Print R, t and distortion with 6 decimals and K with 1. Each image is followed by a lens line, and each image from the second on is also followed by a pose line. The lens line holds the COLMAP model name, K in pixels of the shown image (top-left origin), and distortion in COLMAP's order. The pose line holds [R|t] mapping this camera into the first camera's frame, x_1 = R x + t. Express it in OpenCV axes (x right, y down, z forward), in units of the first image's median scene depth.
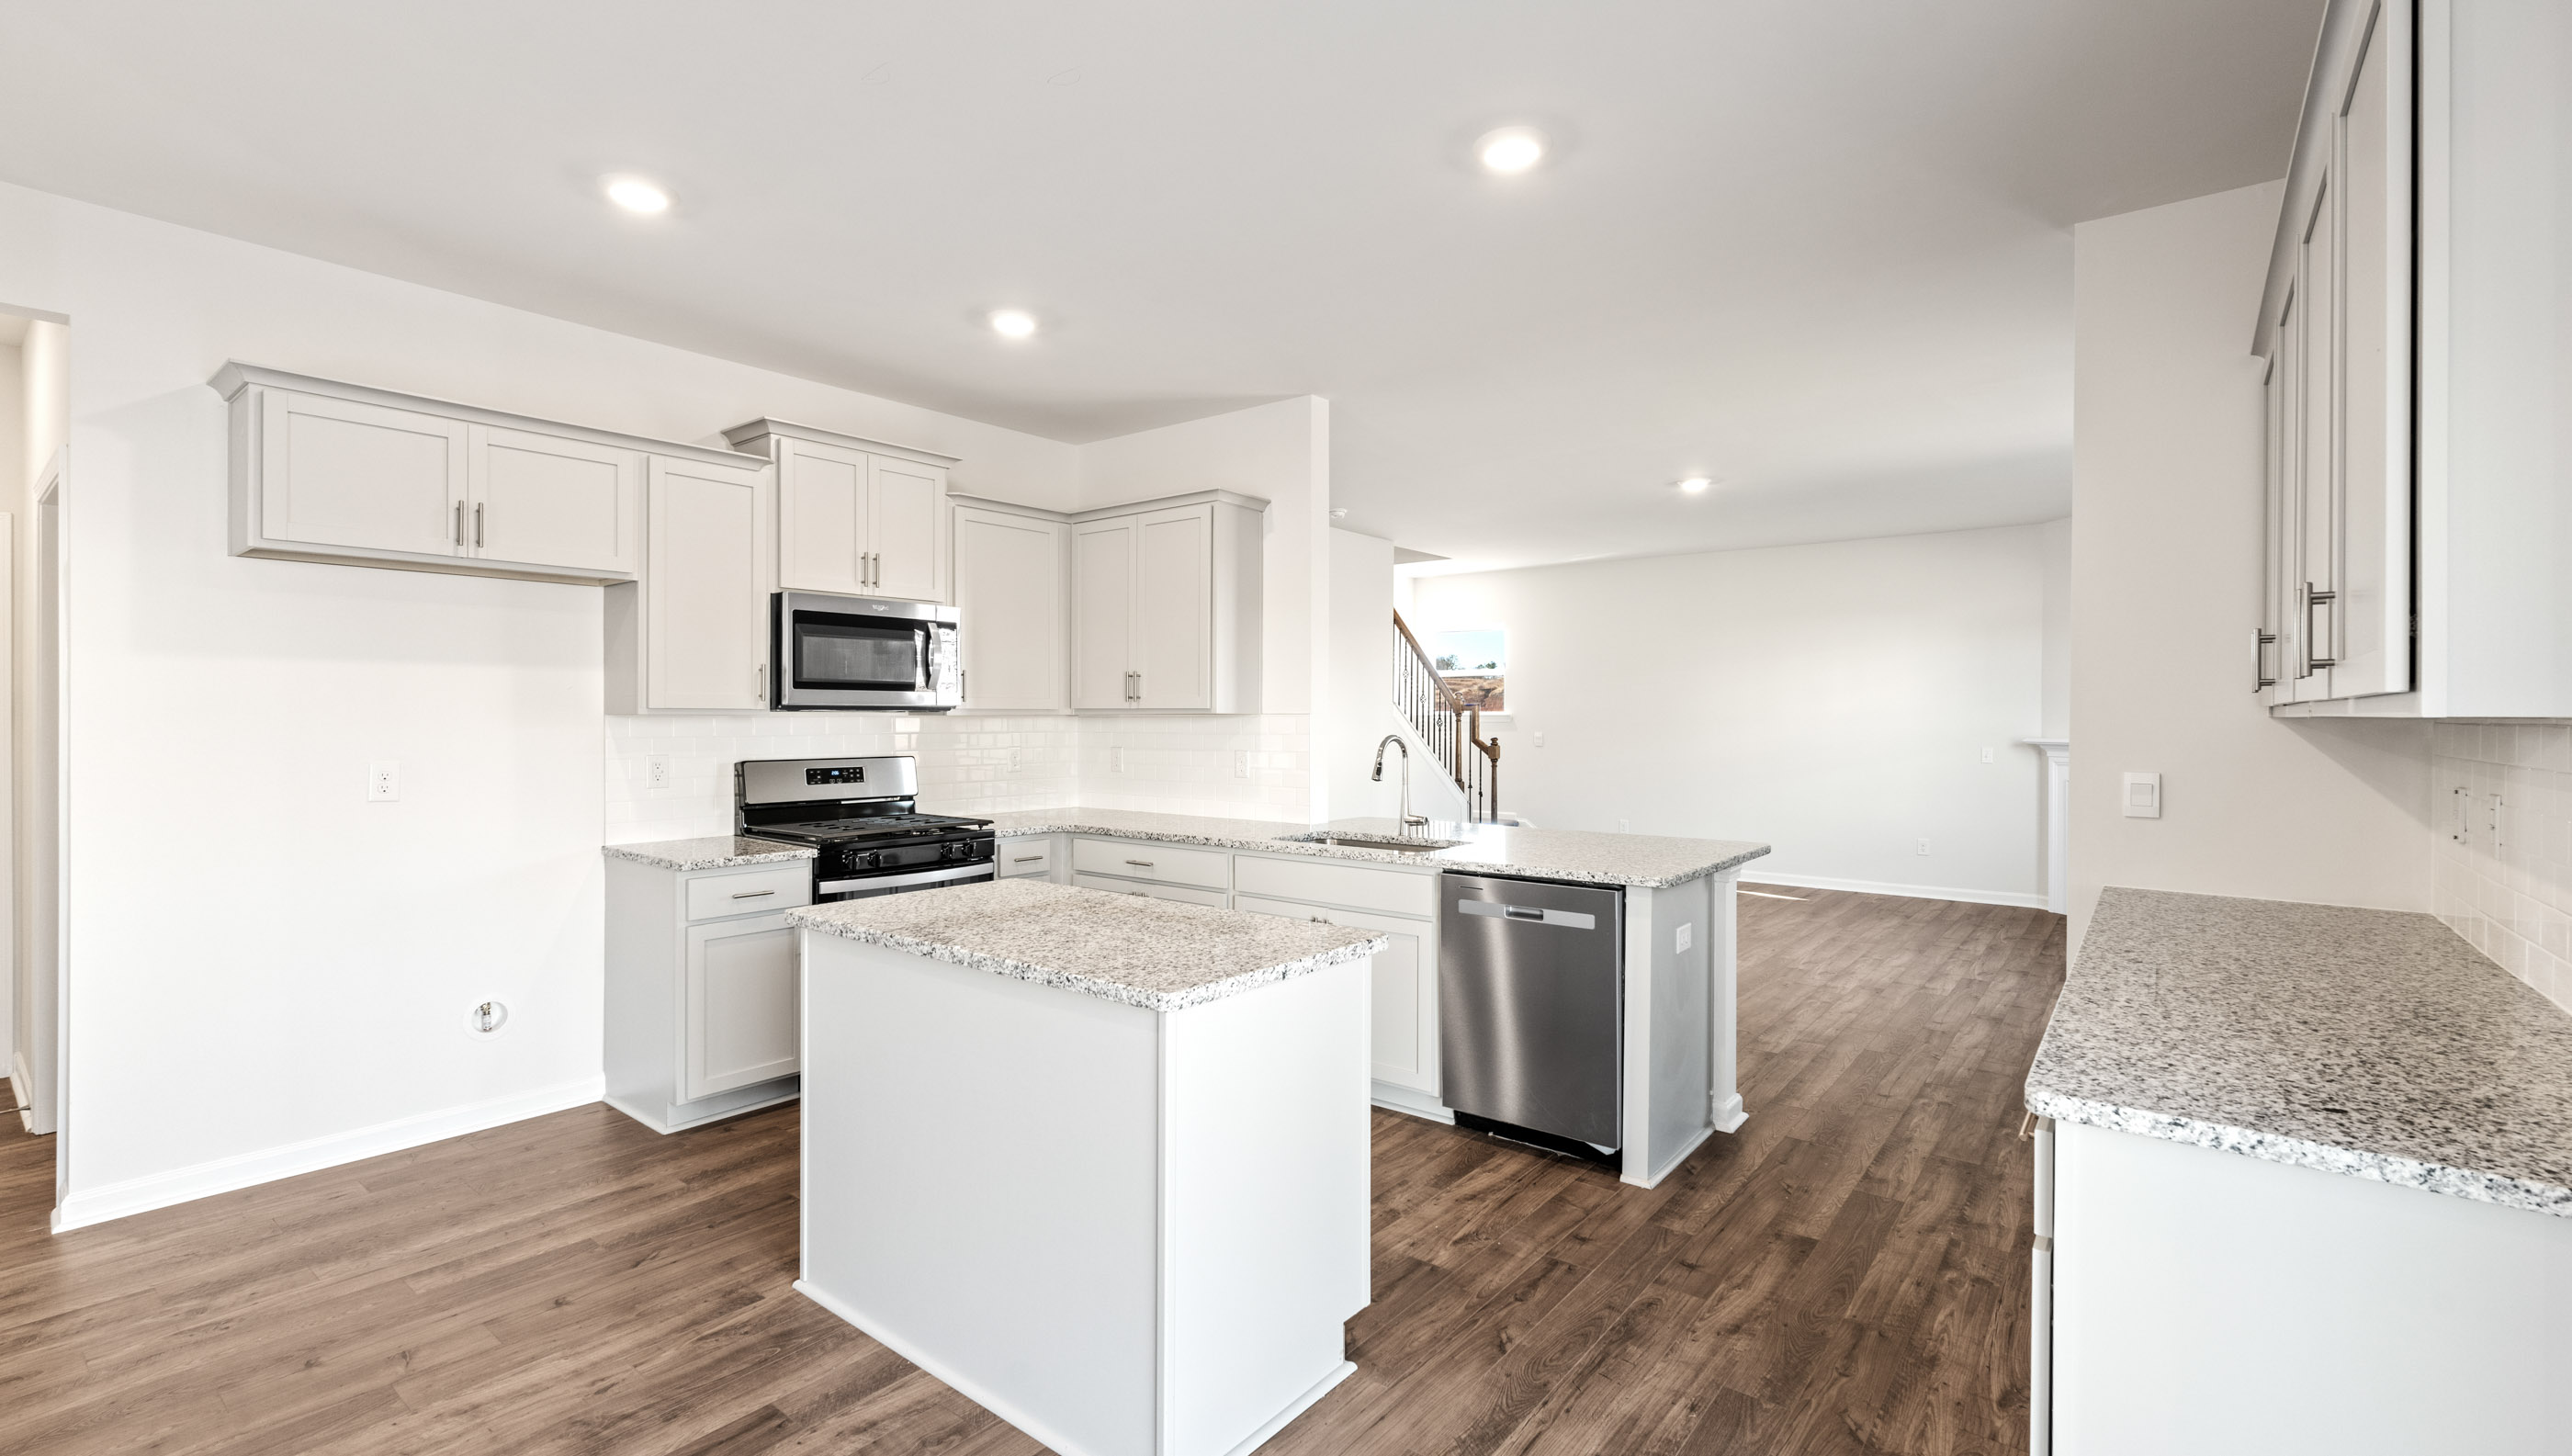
lens RADIAL K [[1104.6, 0, 1287.4], [0, 1104.6, 729.7], [0, 0, 1]] dist [-0.000095, 0.000075]
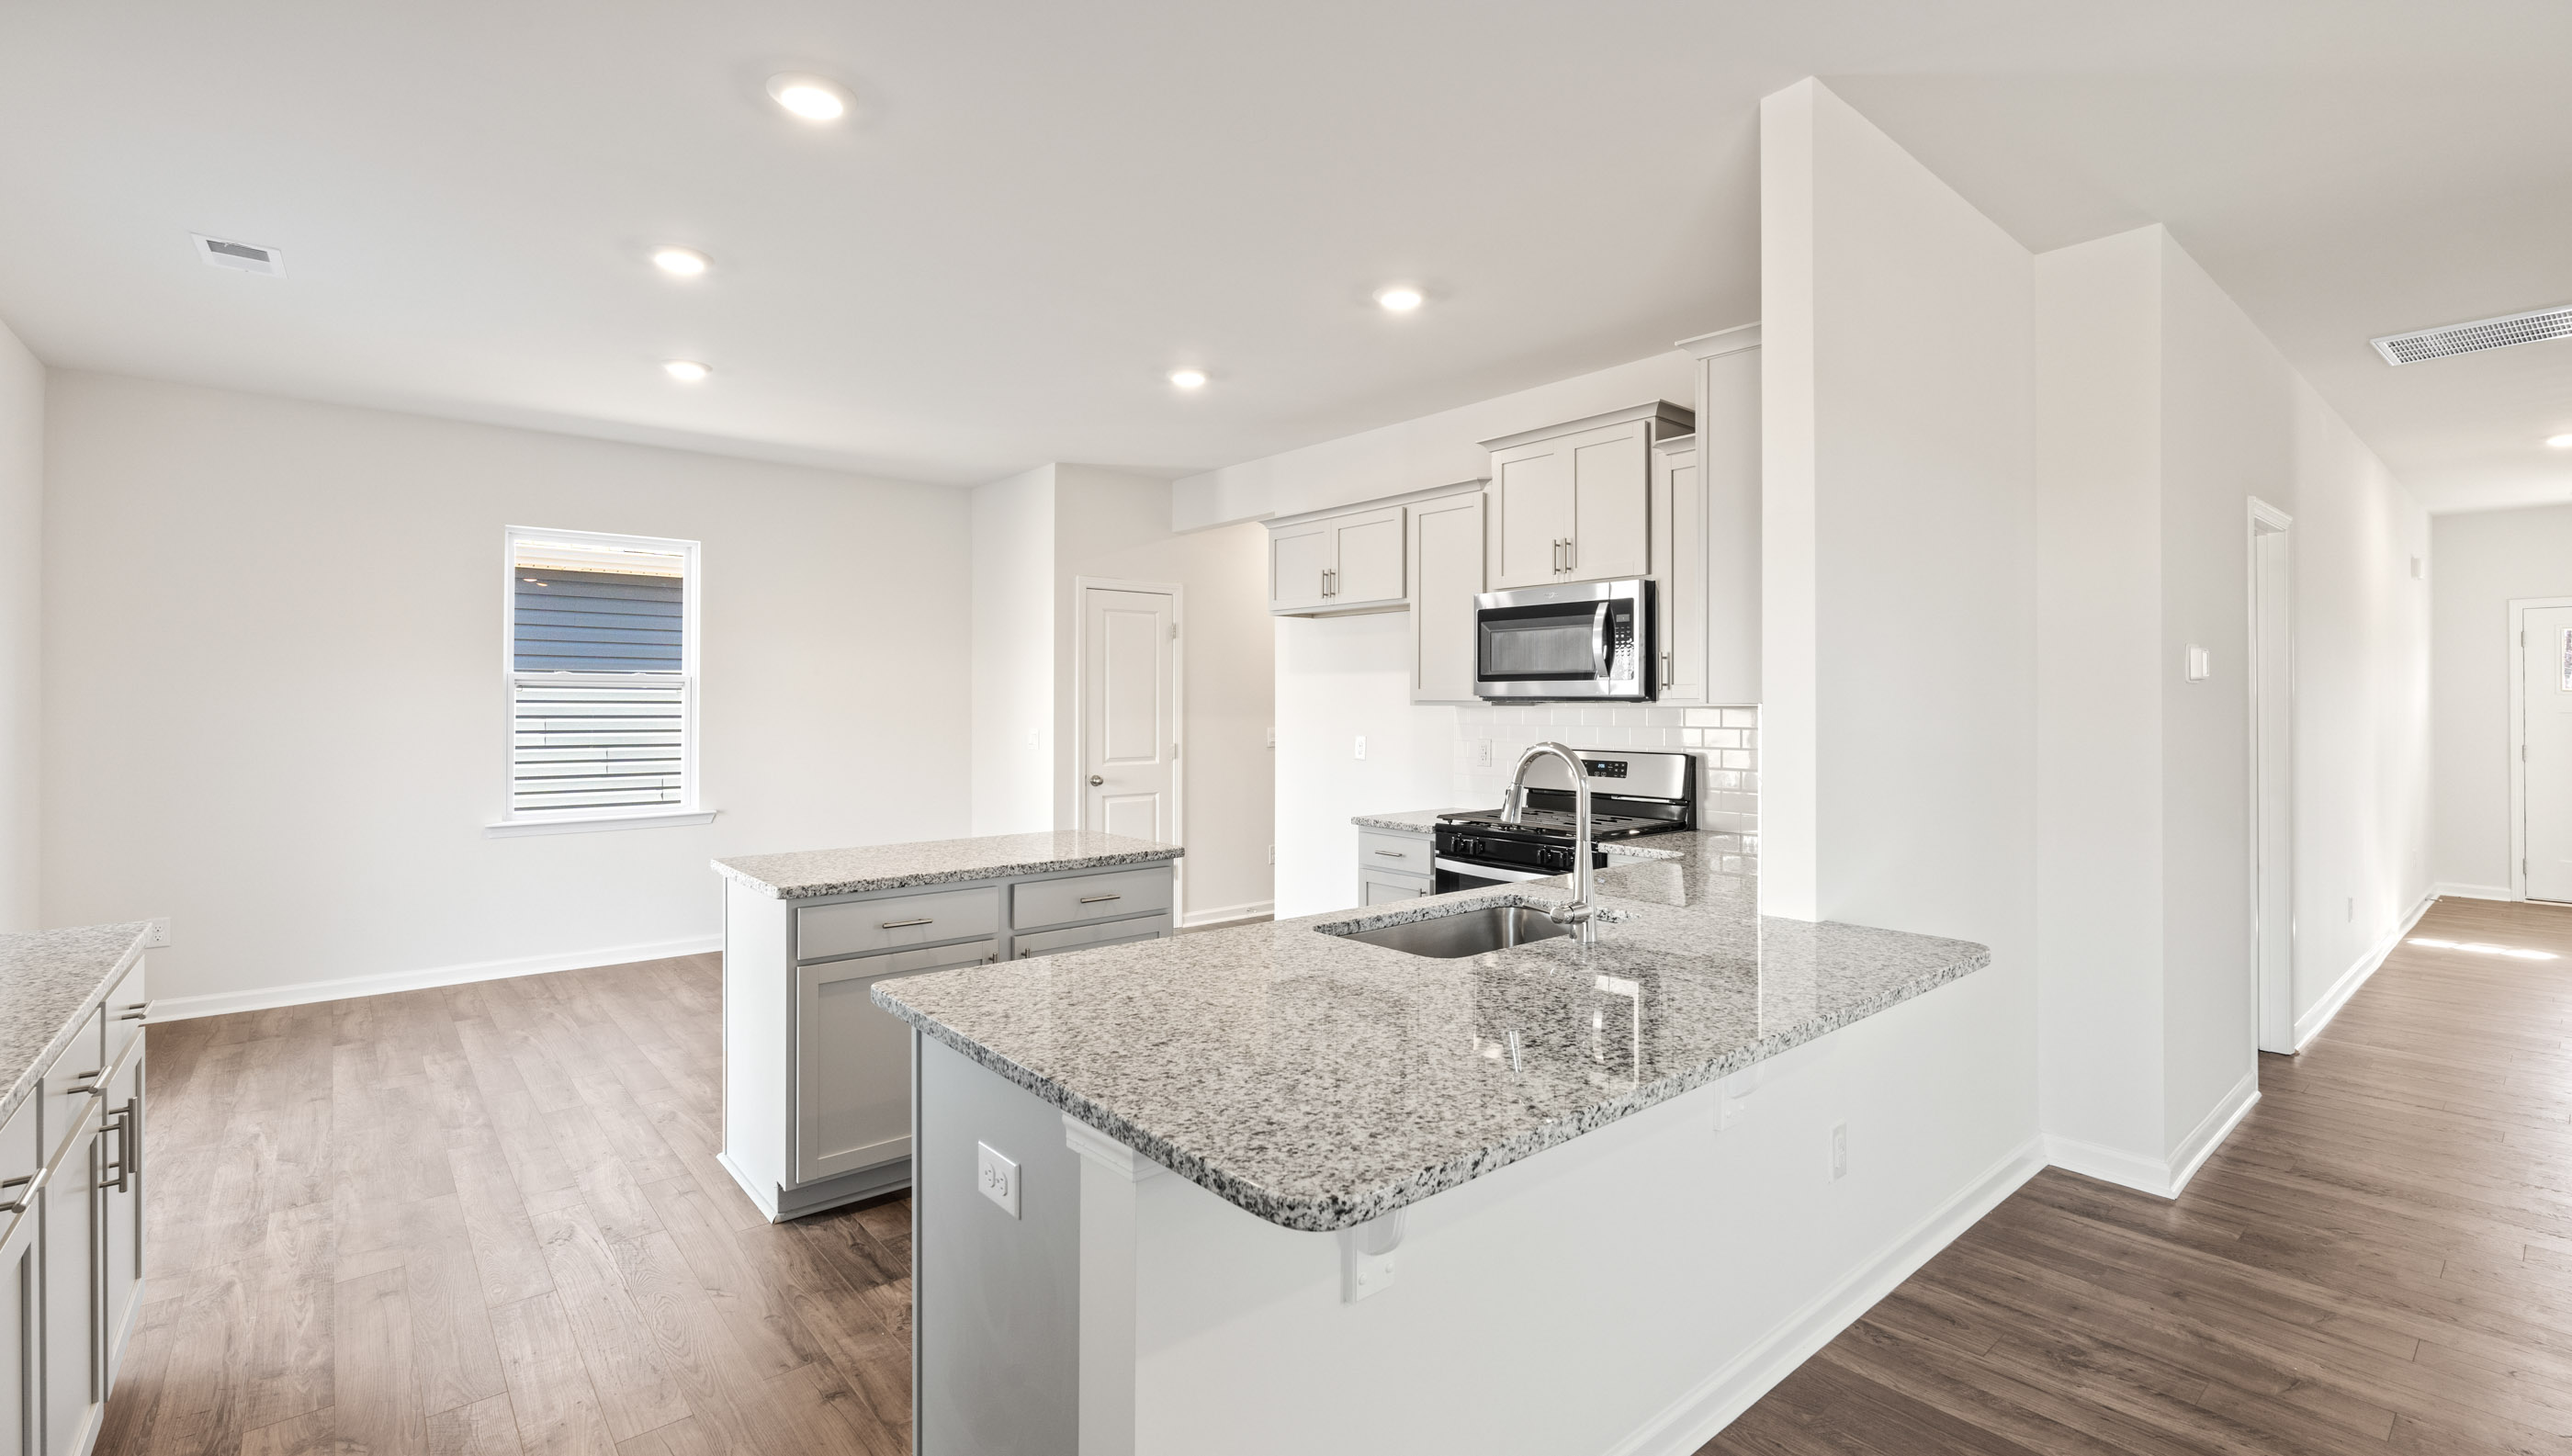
lens RADIAL K [[1104.6, 0, 1284.3], [0, 1104.6, 713.8], [0, 0, 1]] dist [-0.000095, 0.000075]
pose [[-0.189481, 0.004481, -0.981874, 0.623692], [-0.015561, 0.999850, 0.007566, -0.009984], [0.981761, 0.016713, -0.189383, 0.946274]]
